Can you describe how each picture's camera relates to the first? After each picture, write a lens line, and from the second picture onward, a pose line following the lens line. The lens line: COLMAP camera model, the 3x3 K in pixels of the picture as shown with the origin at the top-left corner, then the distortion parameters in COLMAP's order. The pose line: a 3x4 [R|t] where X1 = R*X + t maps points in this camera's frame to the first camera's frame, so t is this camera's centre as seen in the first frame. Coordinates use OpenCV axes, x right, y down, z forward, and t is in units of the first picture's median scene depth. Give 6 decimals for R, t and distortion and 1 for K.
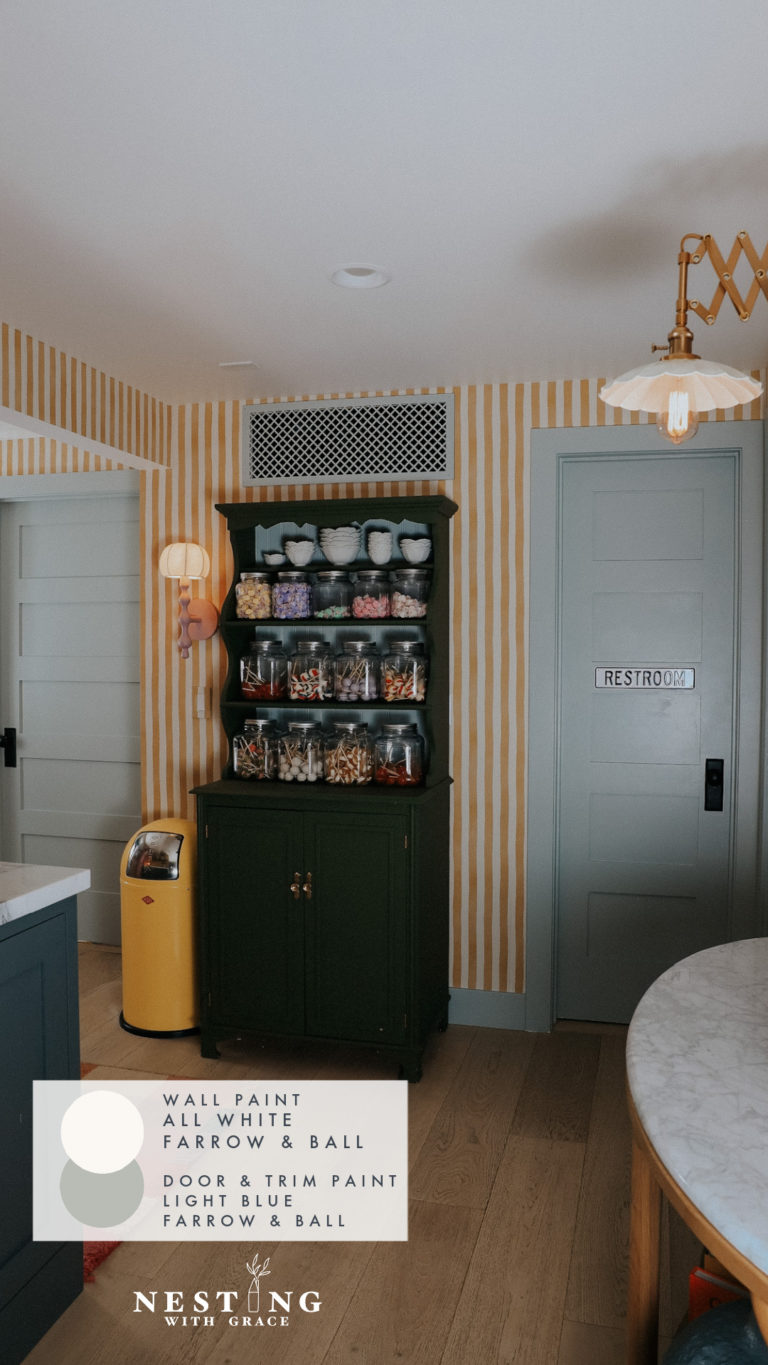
lens RADIAL K [[942.3, 0, 384.0], [0, 942.3, 682.5], [0, 0, 1]] dist [-0.109426, 0.086529]
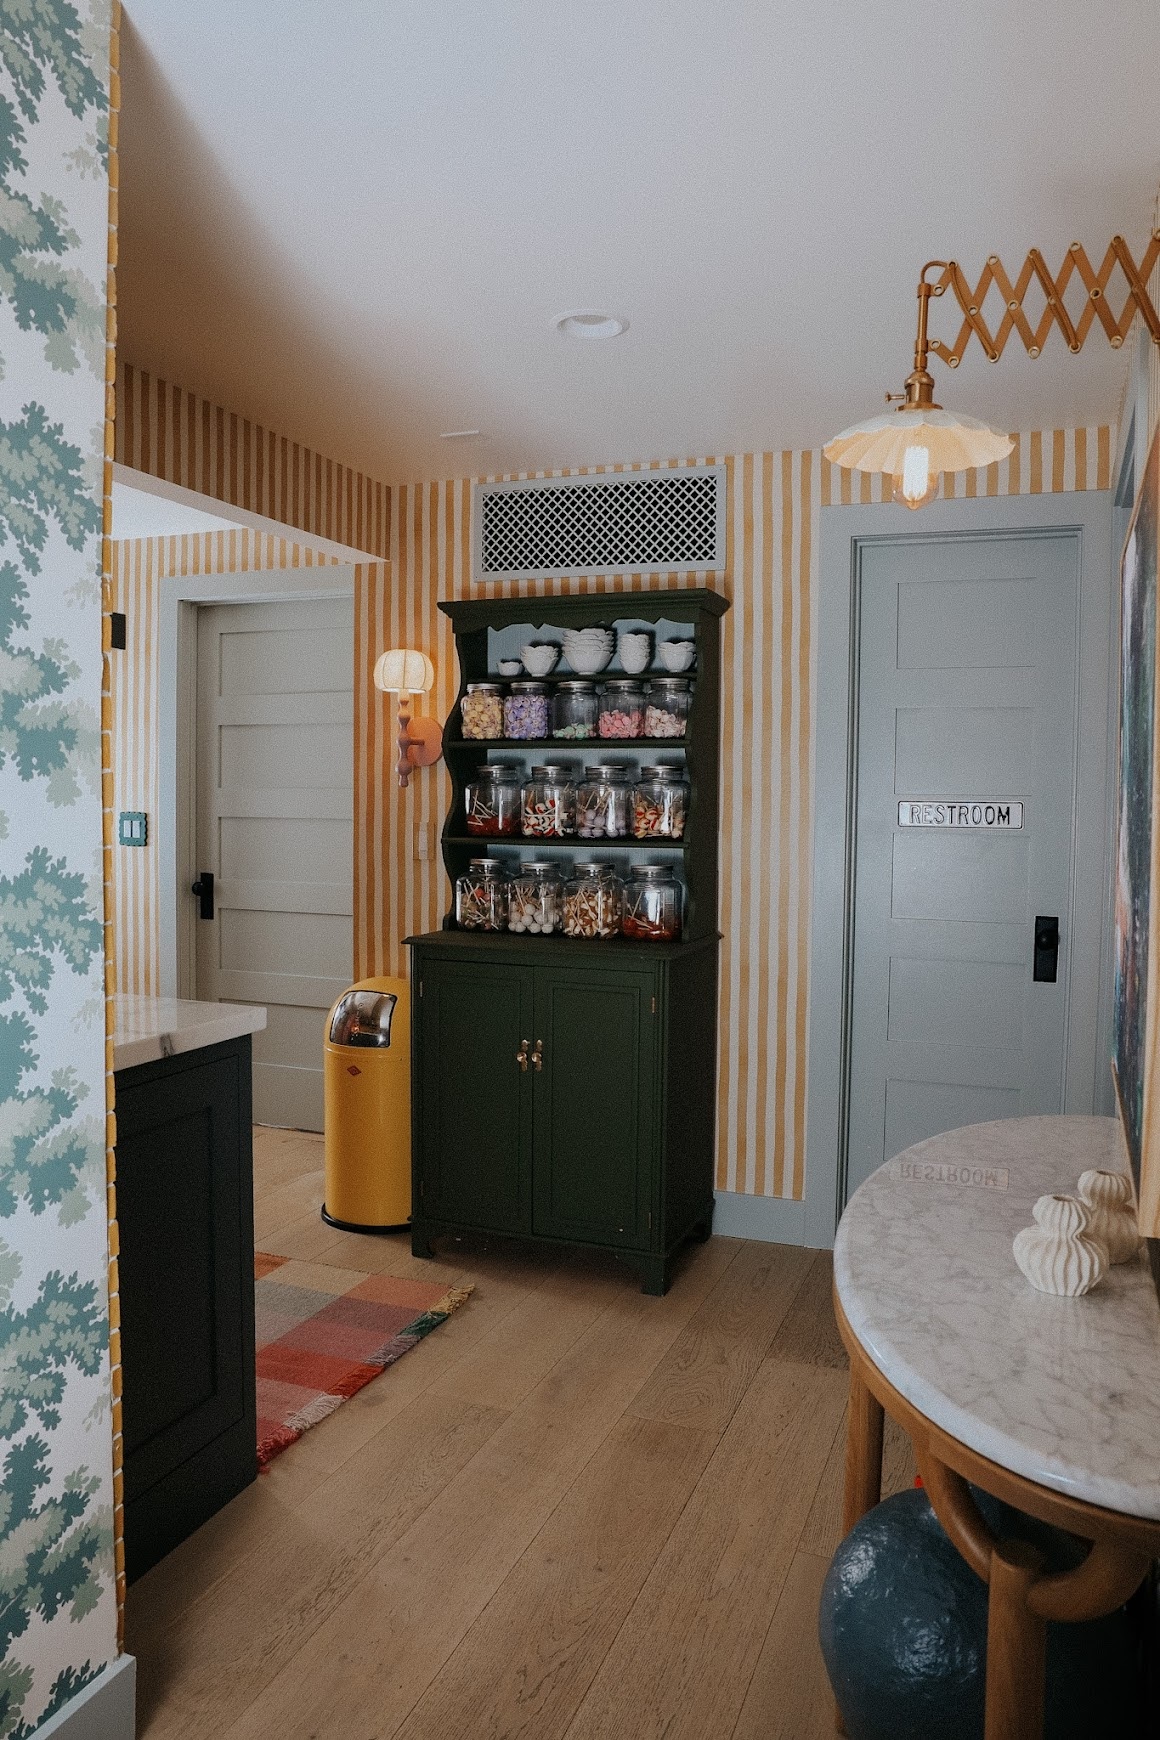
lens RADIAL K [[1223.1, 0, 572.4], [0, 1223.1, 878.1], [0, 0, 1]] dist [-0.116556, 0.097143]
pose [[0.993159, 0.014659, -0.115849, 0.070020], [-0.012324, 0.999707, 0.020850, 0.032839], [0.116121, -0.019280, 0.993048, -0.074272]]
